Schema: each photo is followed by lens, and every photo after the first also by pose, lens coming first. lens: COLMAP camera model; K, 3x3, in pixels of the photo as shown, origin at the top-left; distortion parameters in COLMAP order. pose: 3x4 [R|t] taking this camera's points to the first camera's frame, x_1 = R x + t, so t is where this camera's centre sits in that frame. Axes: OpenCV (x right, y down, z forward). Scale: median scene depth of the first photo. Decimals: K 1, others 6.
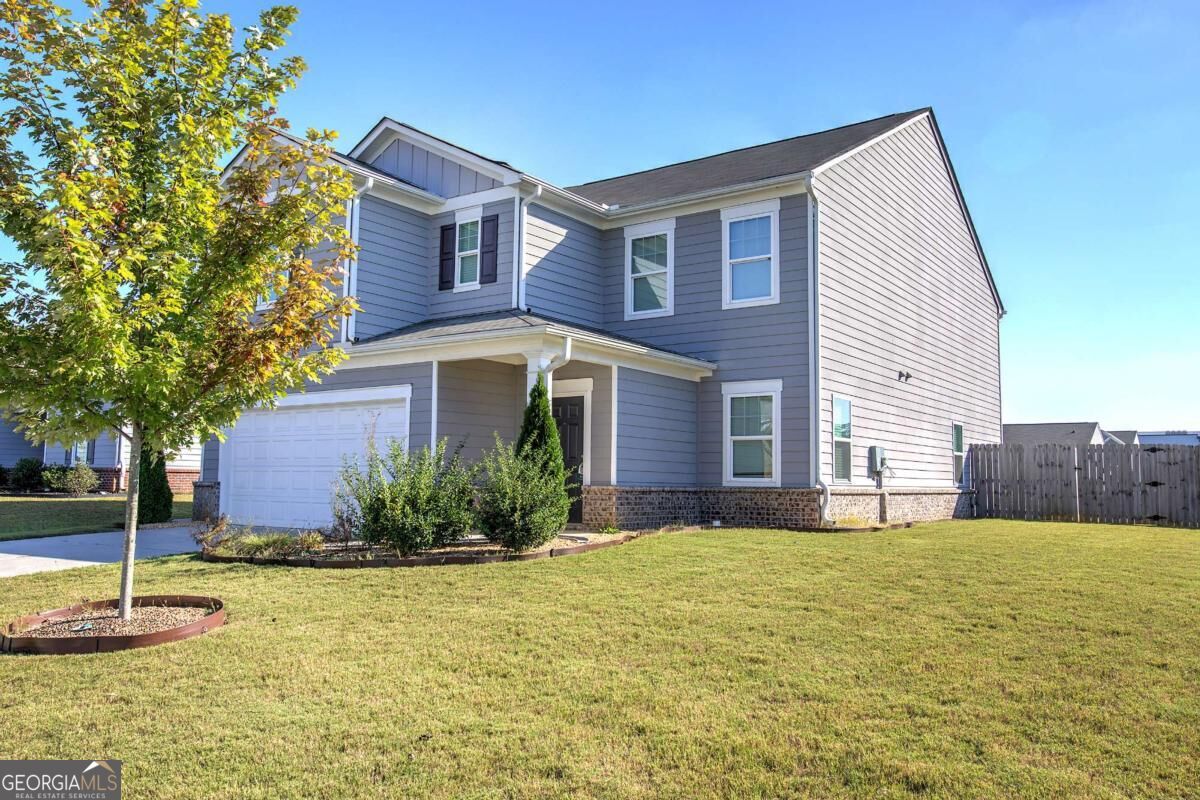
lens RADIAL K [[929.3, 0, 607.0], [0, 929.3, 394.1], [0, 0, 1]] dist [0.003724, -0.001843]
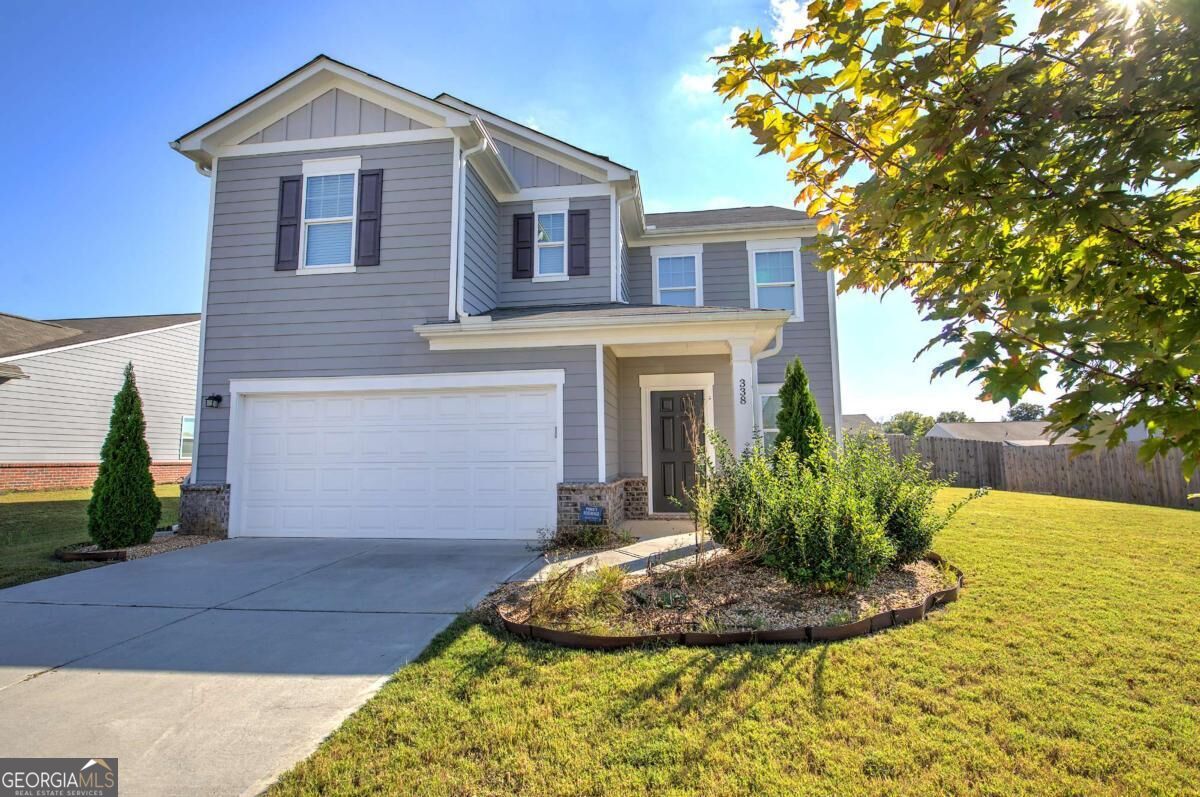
lens RADIAL K [[559.8, 0, 605.5], [0, 559.8, 397.8], [0, 0, 1]] dist [0.000207, 0.000728]
pose [[0.889847, 0.033103, 0.455057, -0.366508], [-0.023287, 0.999360, -0.027160, 0.027815], [-0.455665, 0.013571, 0.890048, 0.444490]]
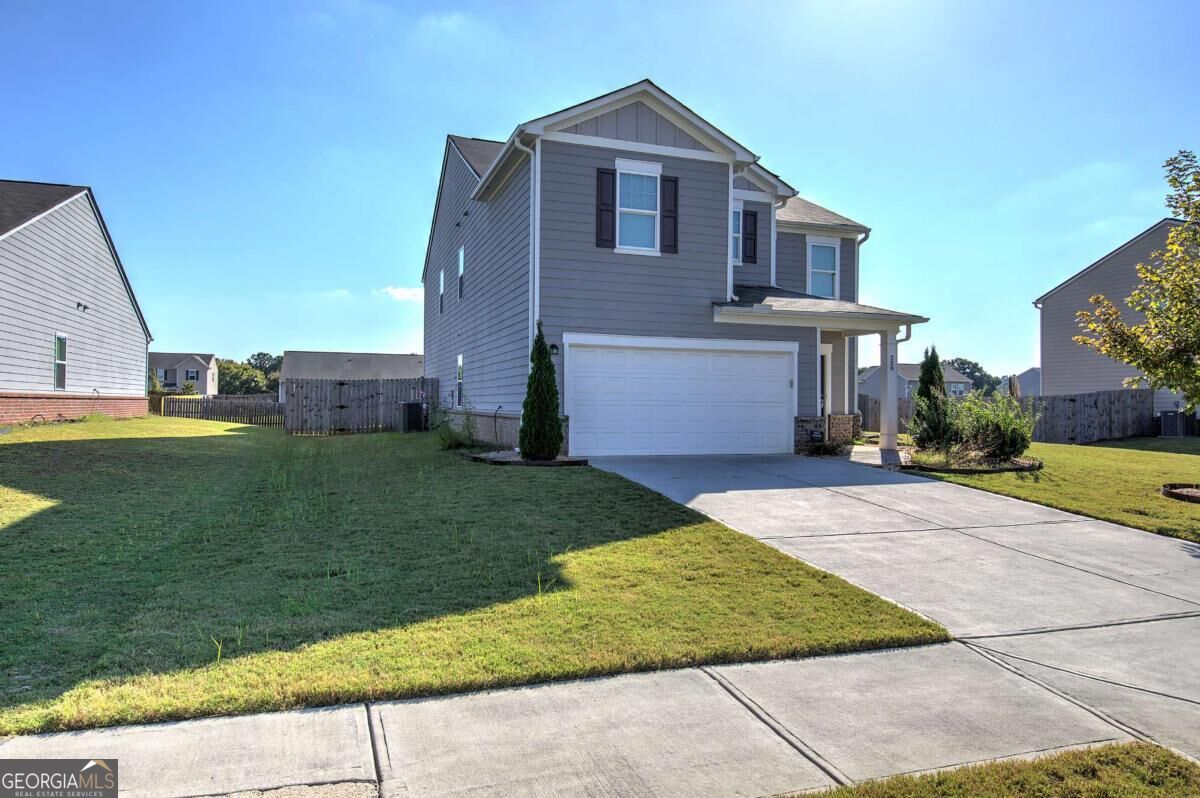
lens RADIAL K [[783.9, 0, 600.7], [0, 783.9, 408.0], [0, 0, 1]] dist [-0.006342, -0.002057]
pose [[0.592430, -0.002751, 0.805617, -1.130231], [-0.076477, 0.995286, 0.059638, 0.034883], [-0.801984, -0.096943, 0.589427, 0.486382]]
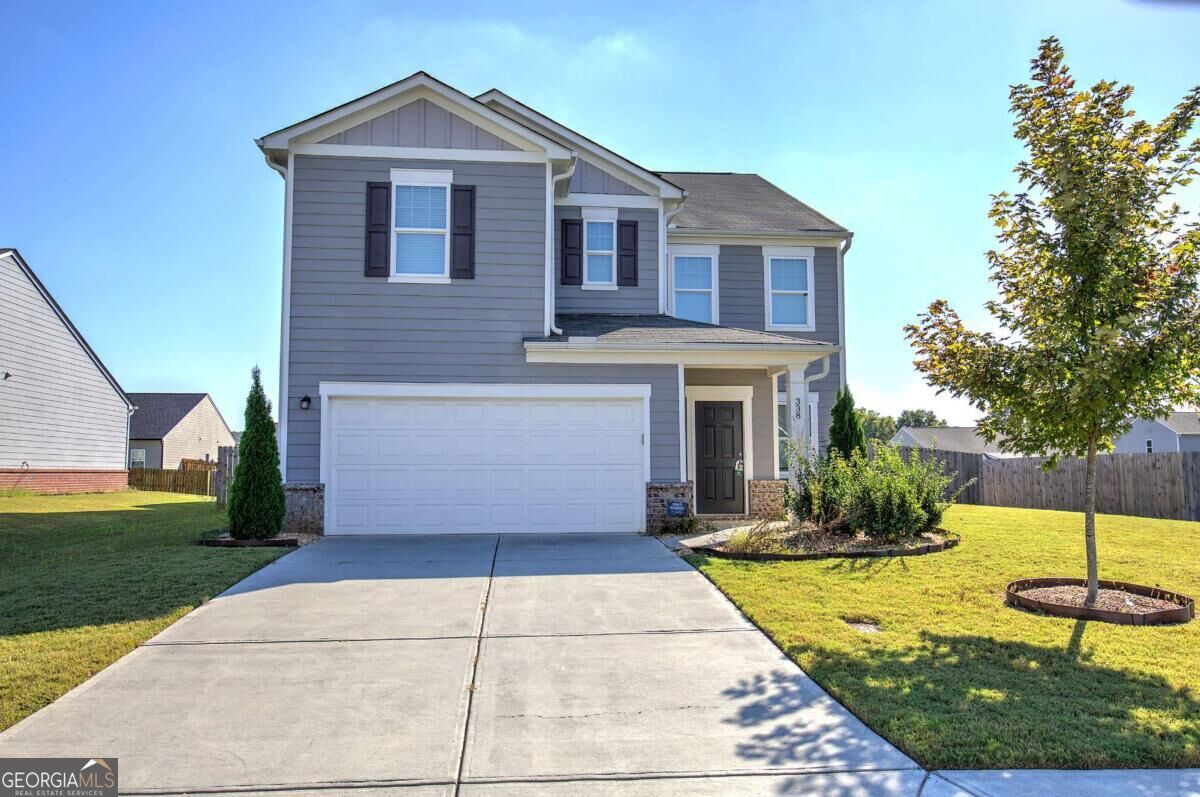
lens RADIAL K [[929.3, 0, 604.4], [0, 929.3, 393.0], [0, 0, 1]] dist [0.003724, -0.001843]
pose [[0.761210, 0.047529, 0.646762, -0.794972], [-0.048430, 0.998692, -0.016392, 0.017243], [-0.646695, -0.018845, 0.762516, 0.225518]]
